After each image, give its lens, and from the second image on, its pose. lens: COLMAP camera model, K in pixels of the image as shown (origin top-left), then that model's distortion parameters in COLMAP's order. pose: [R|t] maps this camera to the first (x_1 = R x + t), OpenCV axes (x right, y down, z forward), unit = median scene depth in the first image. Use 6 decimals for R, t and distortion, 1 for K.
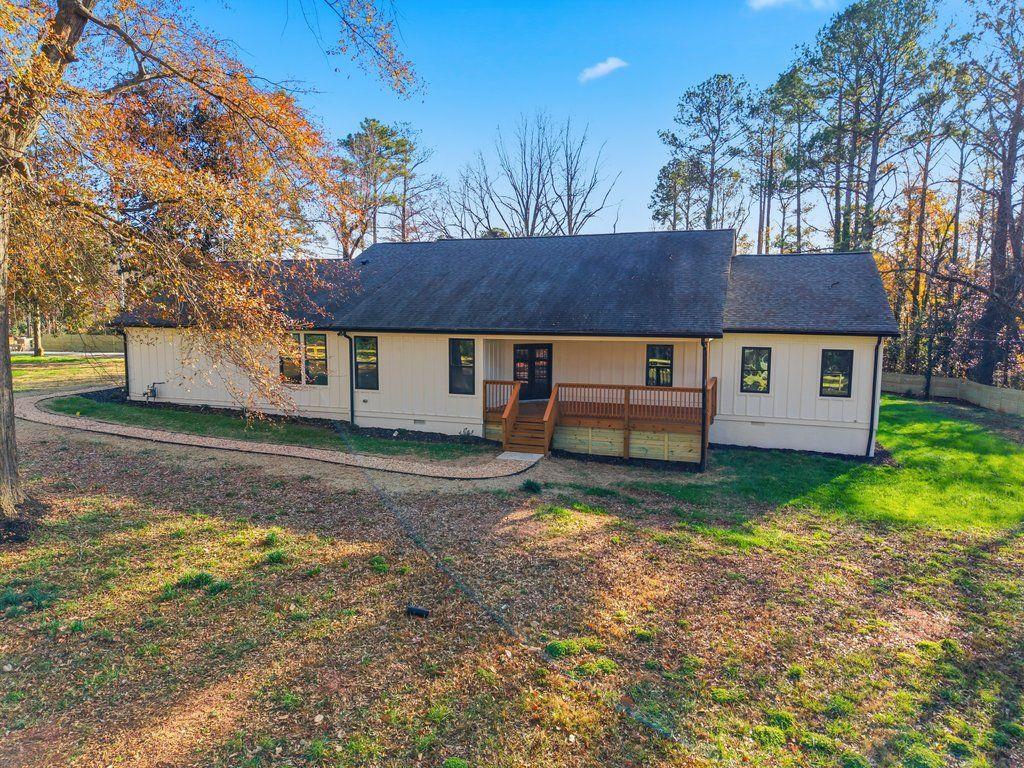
lens RADIAL K [[676.9, 0, 512.0], [0, 676.9, 384.0], [0, 0, 1]] dist [0.019341, -0.018709]
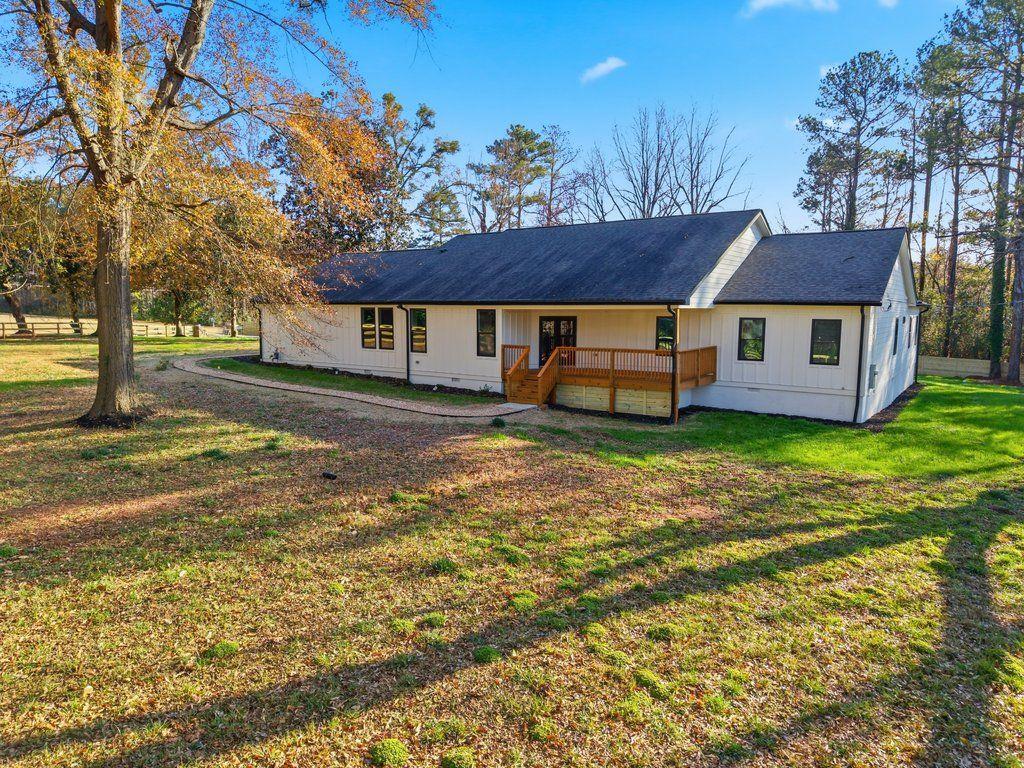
lens RADIAL K [[676.9, 0, 512.0], [0, 676.9, 384.0], [0, 0, 1]] dist [0.019341, -0.018709]
pose [[0.964449, 0.030226, -0.262534, 0.282044], [-0.030391, 0.999532, 0.003434, 0.058310], [0.262515, 0.004666, 0.964917, -0.133717]]
